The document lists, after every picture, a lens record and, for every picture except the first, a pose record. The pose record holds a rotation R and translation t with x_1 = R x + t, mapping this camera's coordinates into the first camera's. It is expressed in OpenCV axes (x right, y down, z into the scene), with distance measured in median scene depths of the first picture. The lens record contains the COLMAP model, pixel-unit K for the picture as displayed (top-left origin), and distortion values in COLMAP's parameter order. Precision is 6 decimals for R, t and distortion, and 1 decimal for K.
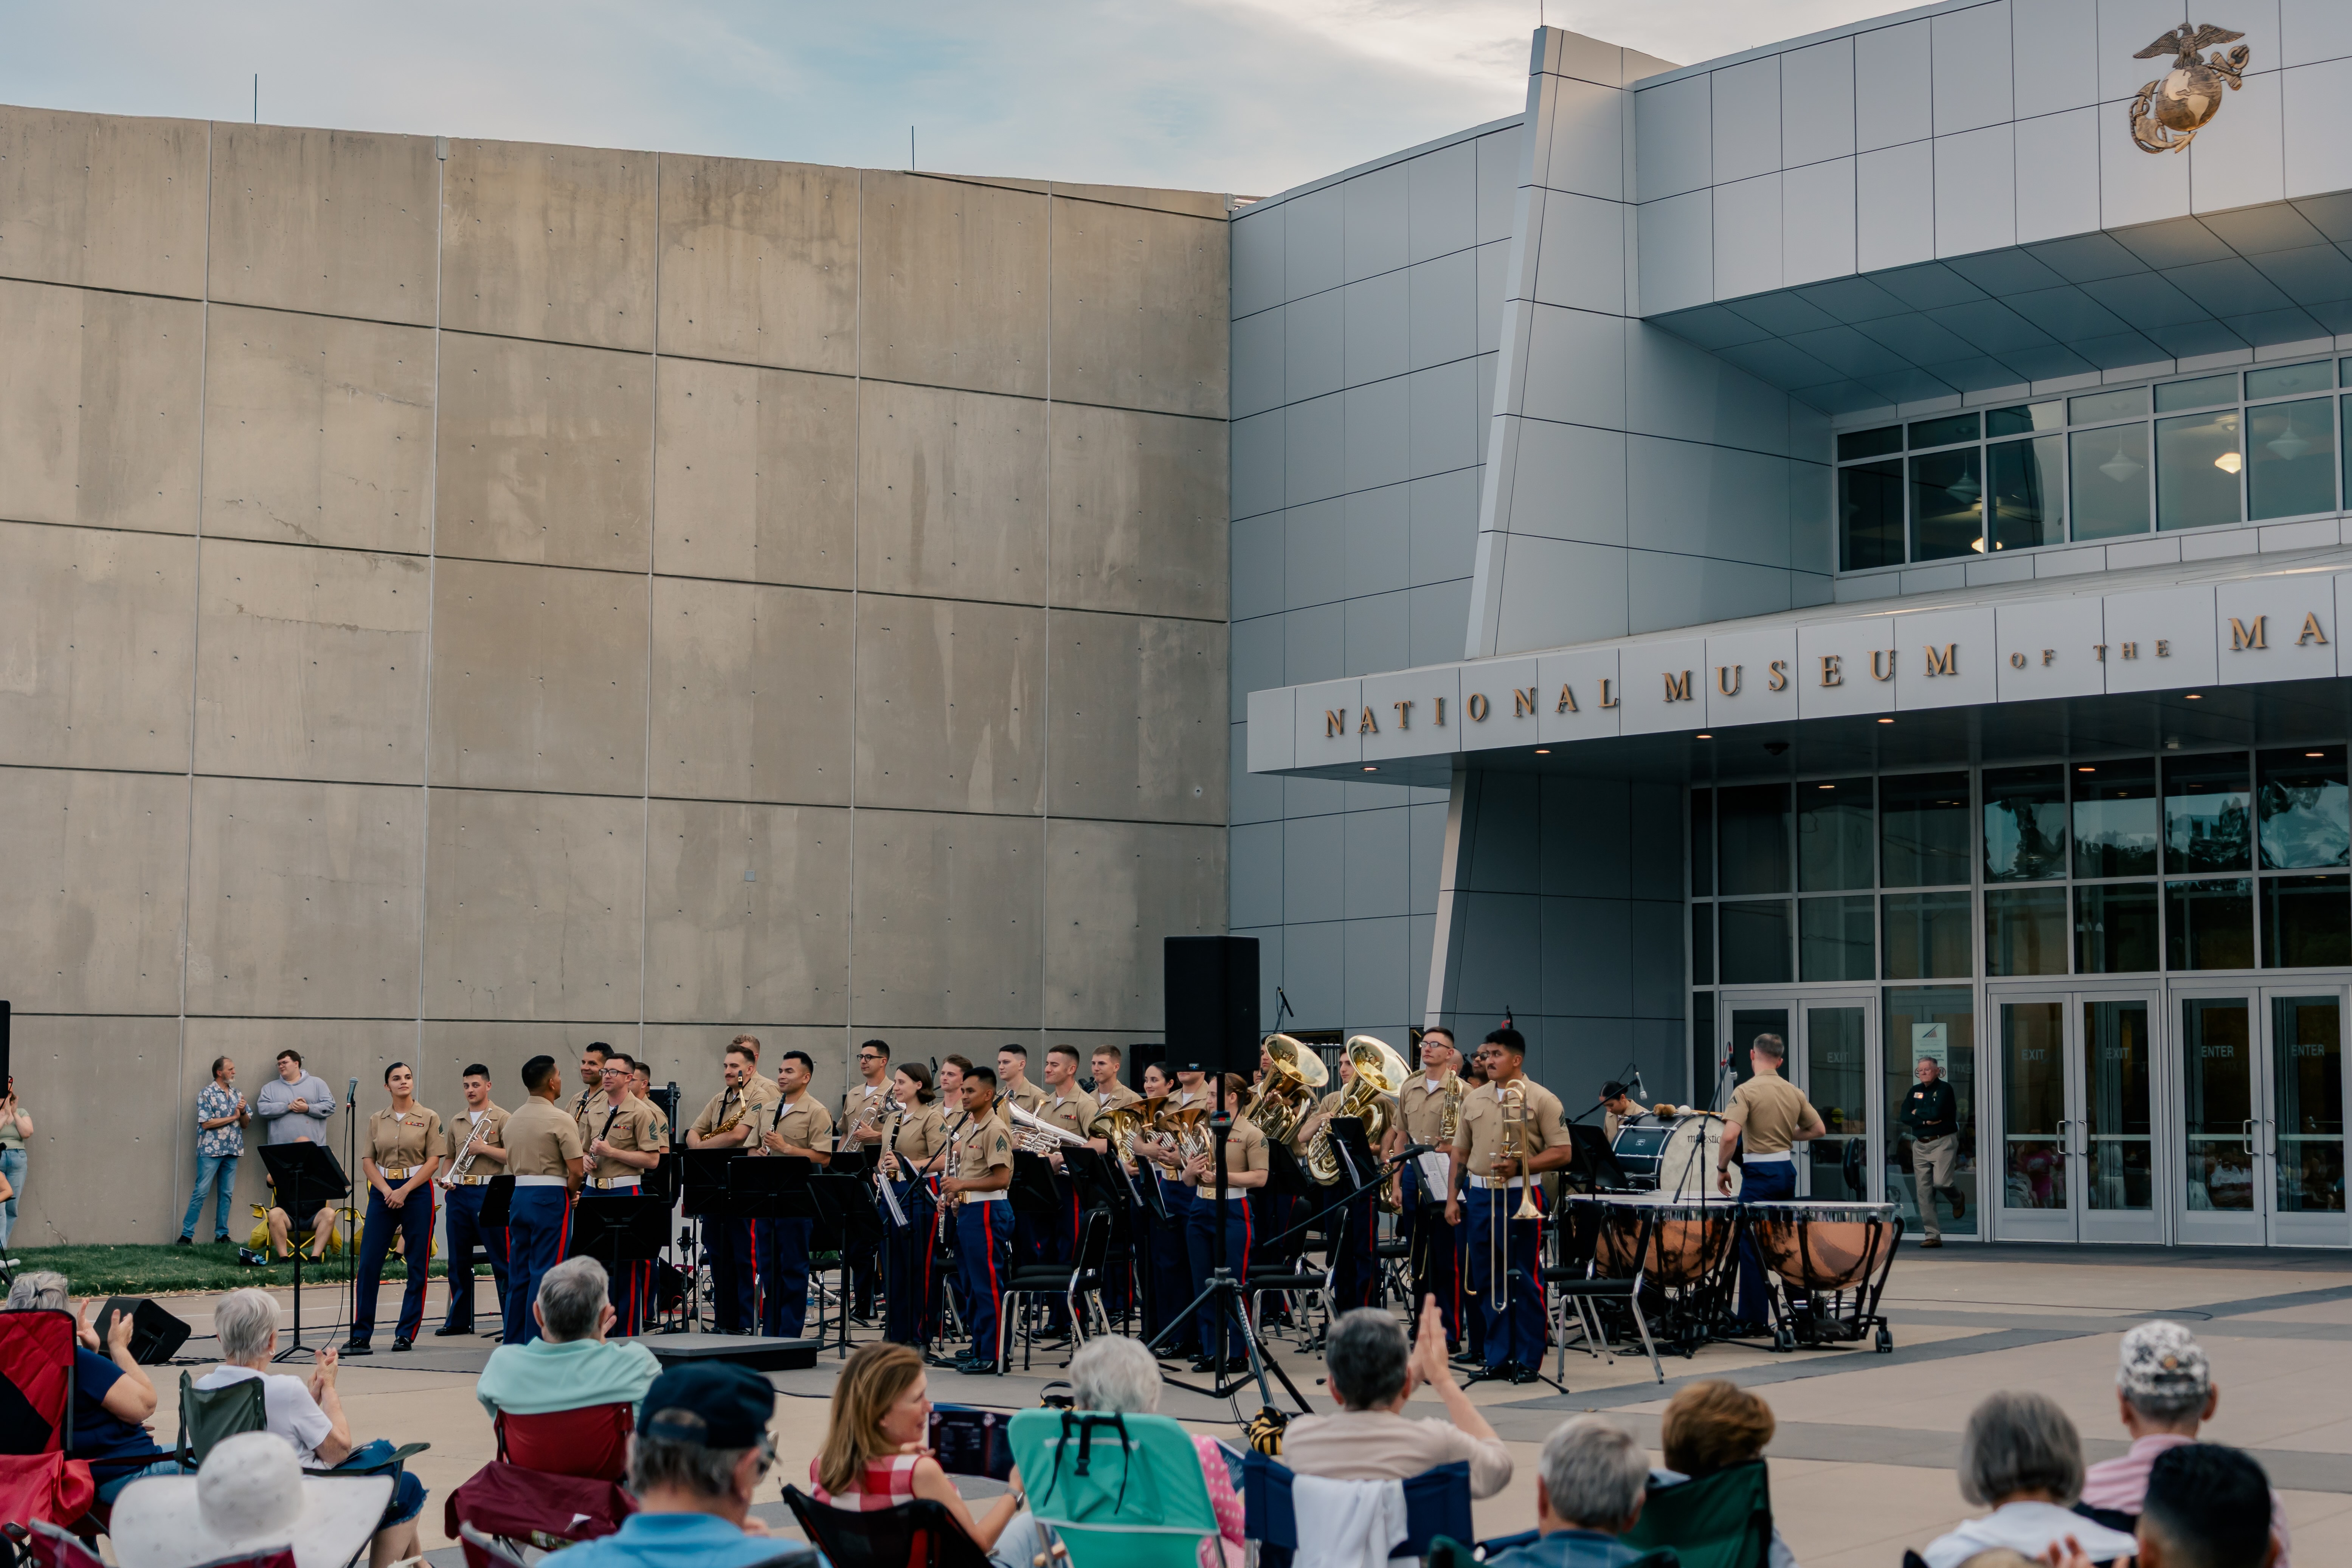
lens RADIAL K [[3904.9, 0, 1335.0], [0, 3904.9, 679.5], [0, 0, 1]] dist [0.099668, -0.058384]
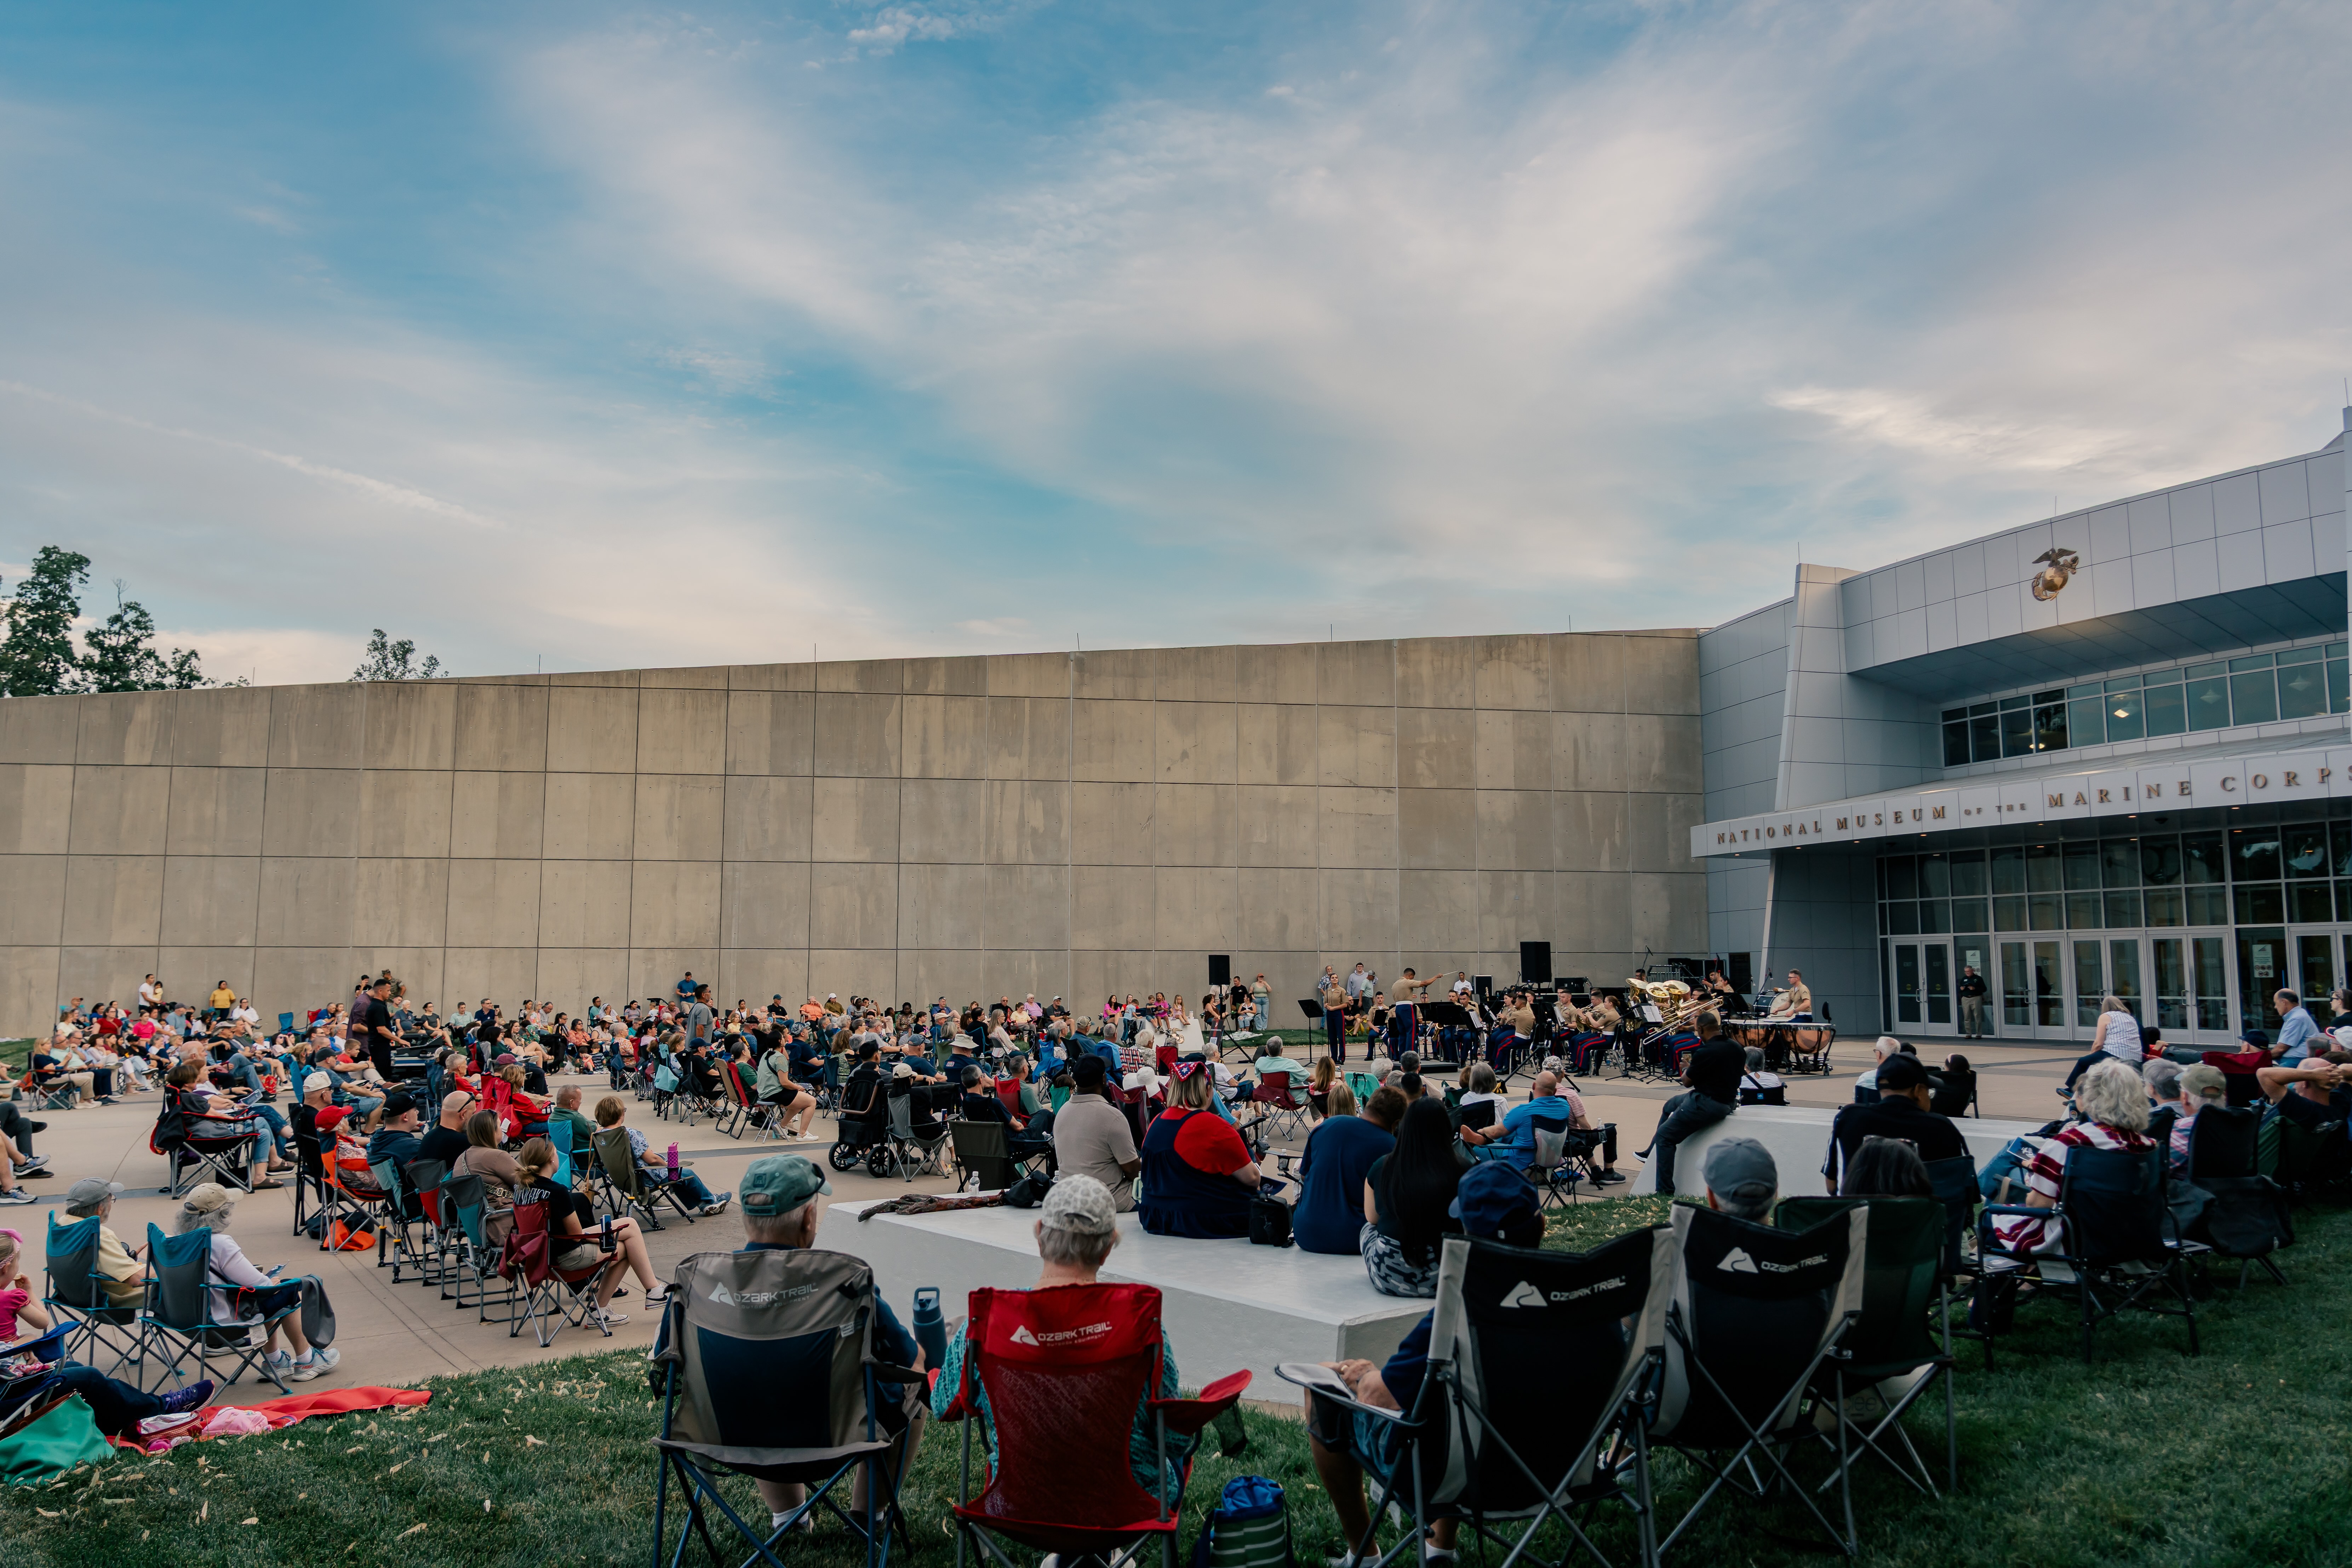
lens RADIAL K [[1667.7, 0, 1231.1], [0, 1667.7, 812.8], [0, 0, 1]] dist [0.001236, -0.003075]
pose [[0.924532, -0.039631, -0.379038, 0.114377], [0.045624, 0.998935, 0.006837, -0.027092], [0.378364, -0.023614, 0.925356, -0.157432]]
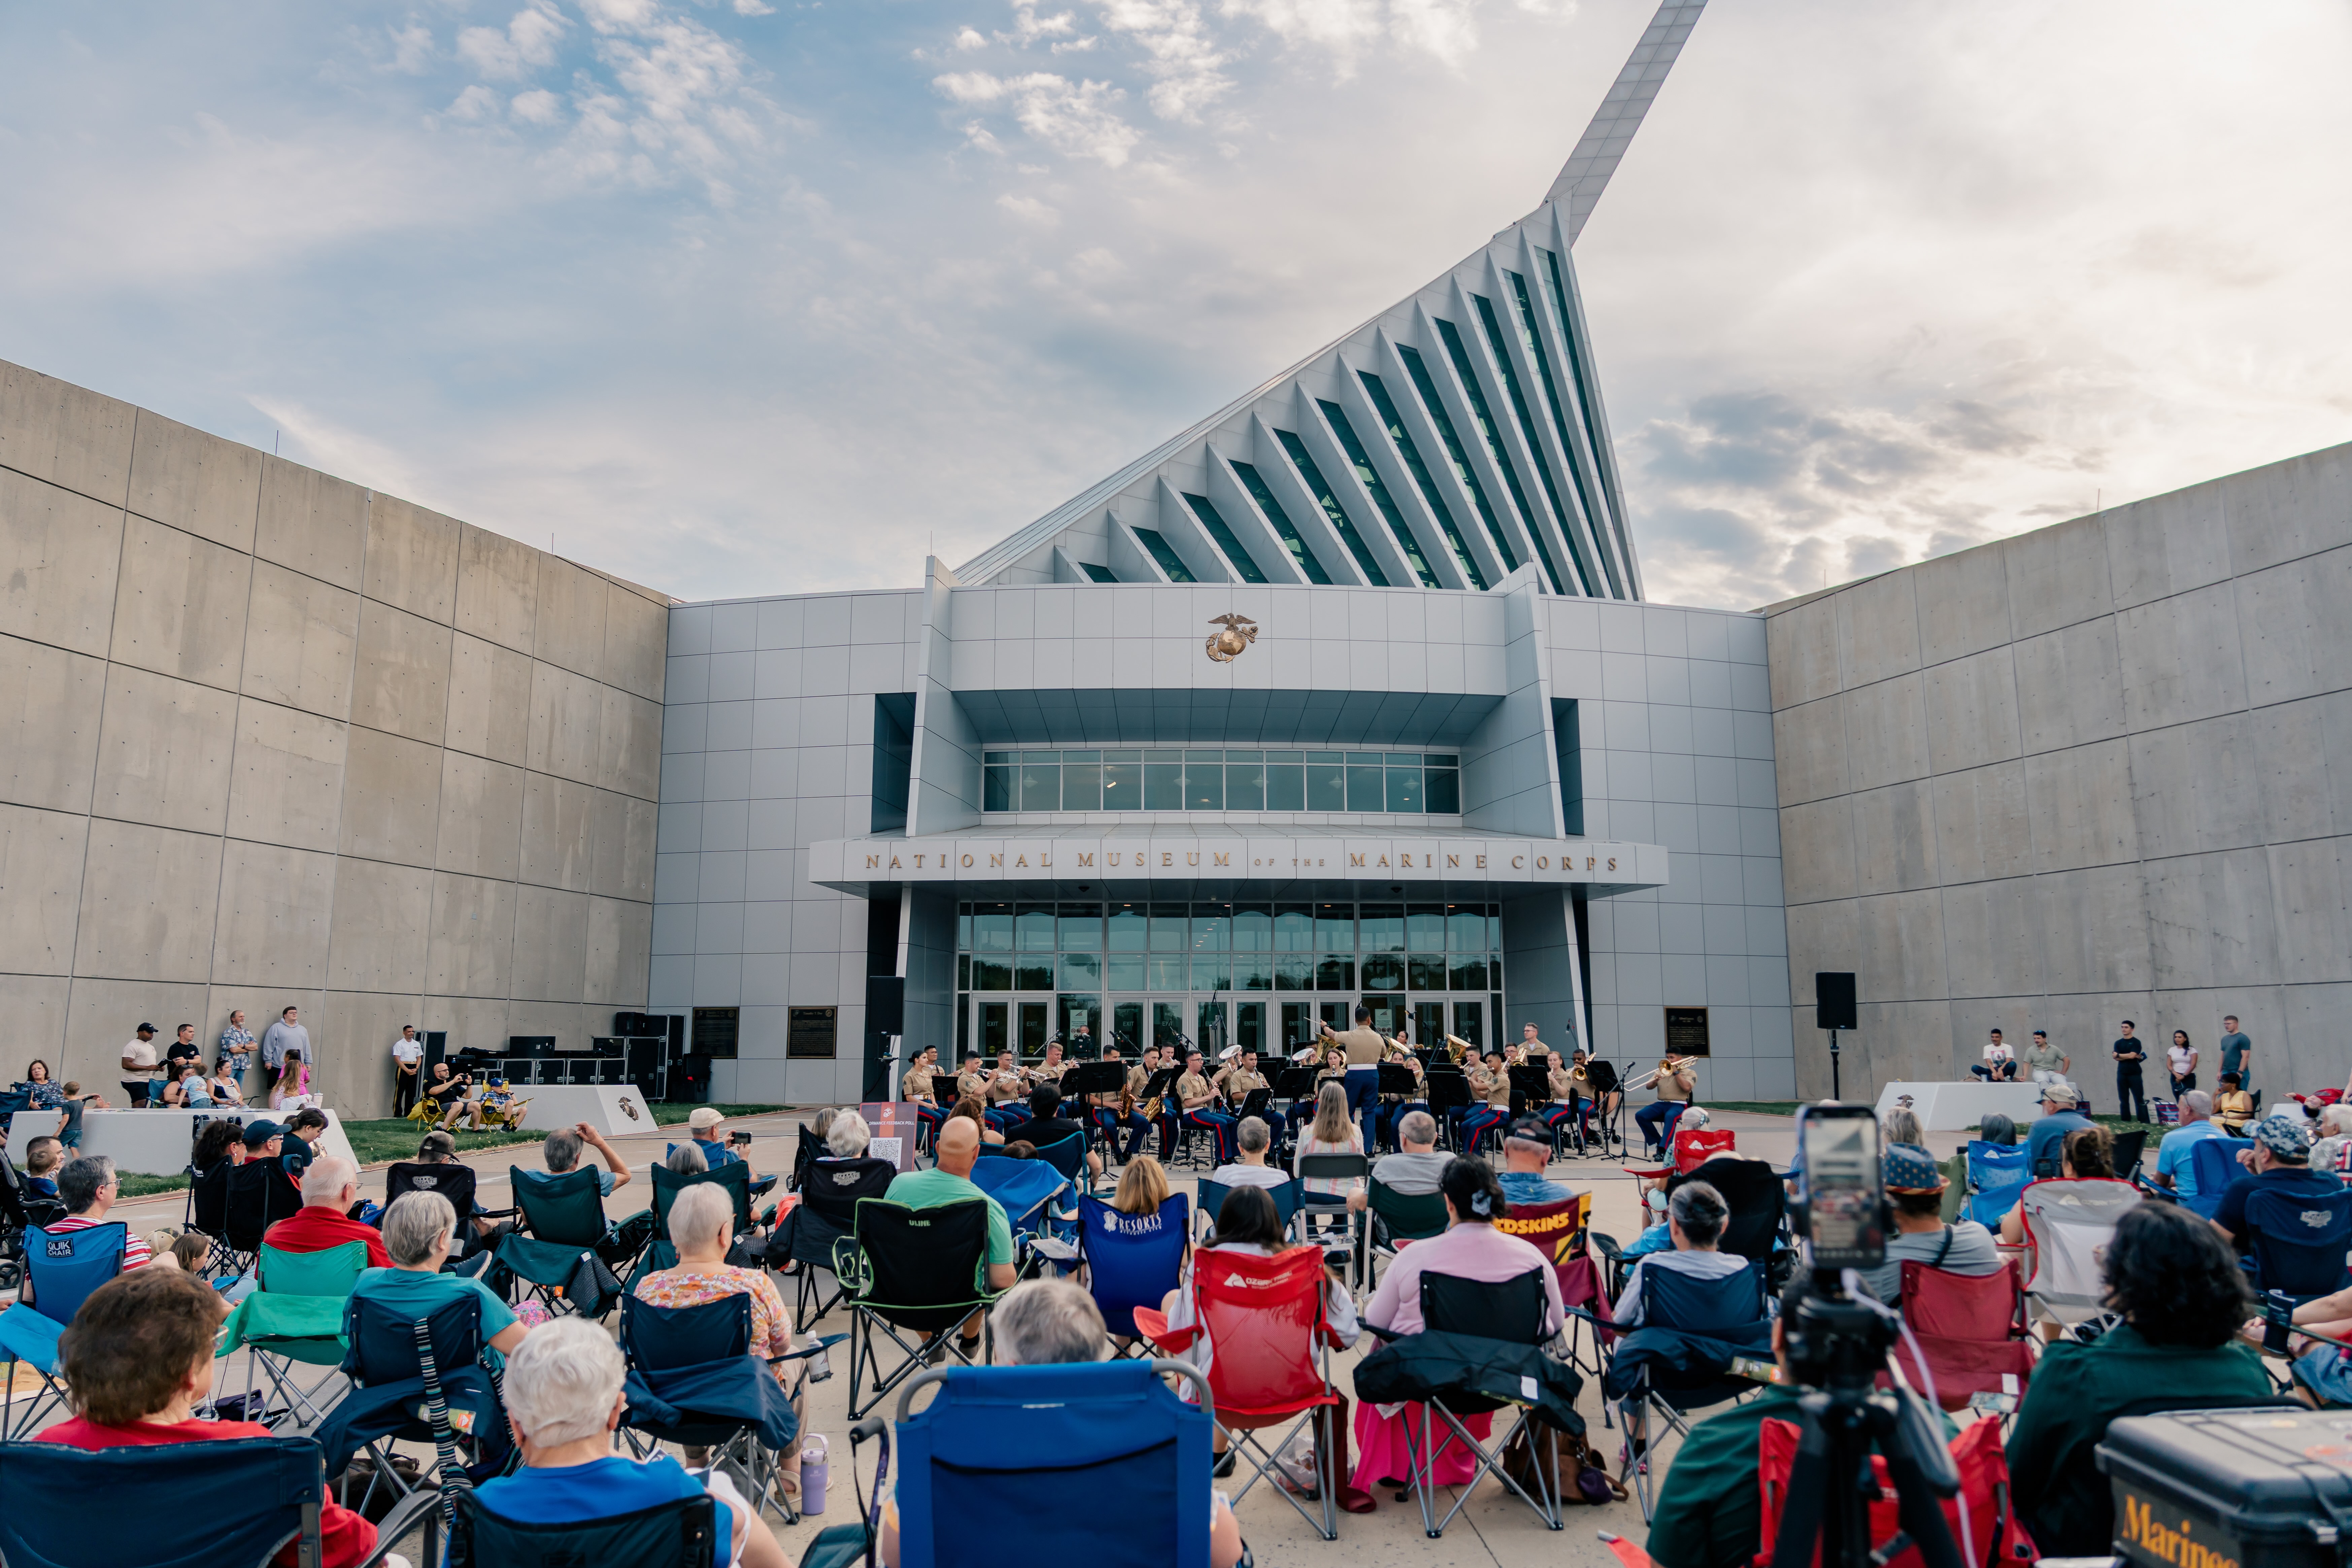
lens RADIAL K [[1604.3, 0, 1176.0], [0, 1604.3, 784.0], [0, 0, 1]] dist [-0.001939, 0.004570]
pose [[0.746582, 0.111205, 0.655933, -0.419999], [-0.075427, 0.993722, -0.082622, 0.026739], [-0.661003, 0.012209, 0.750284, 0.222413]]
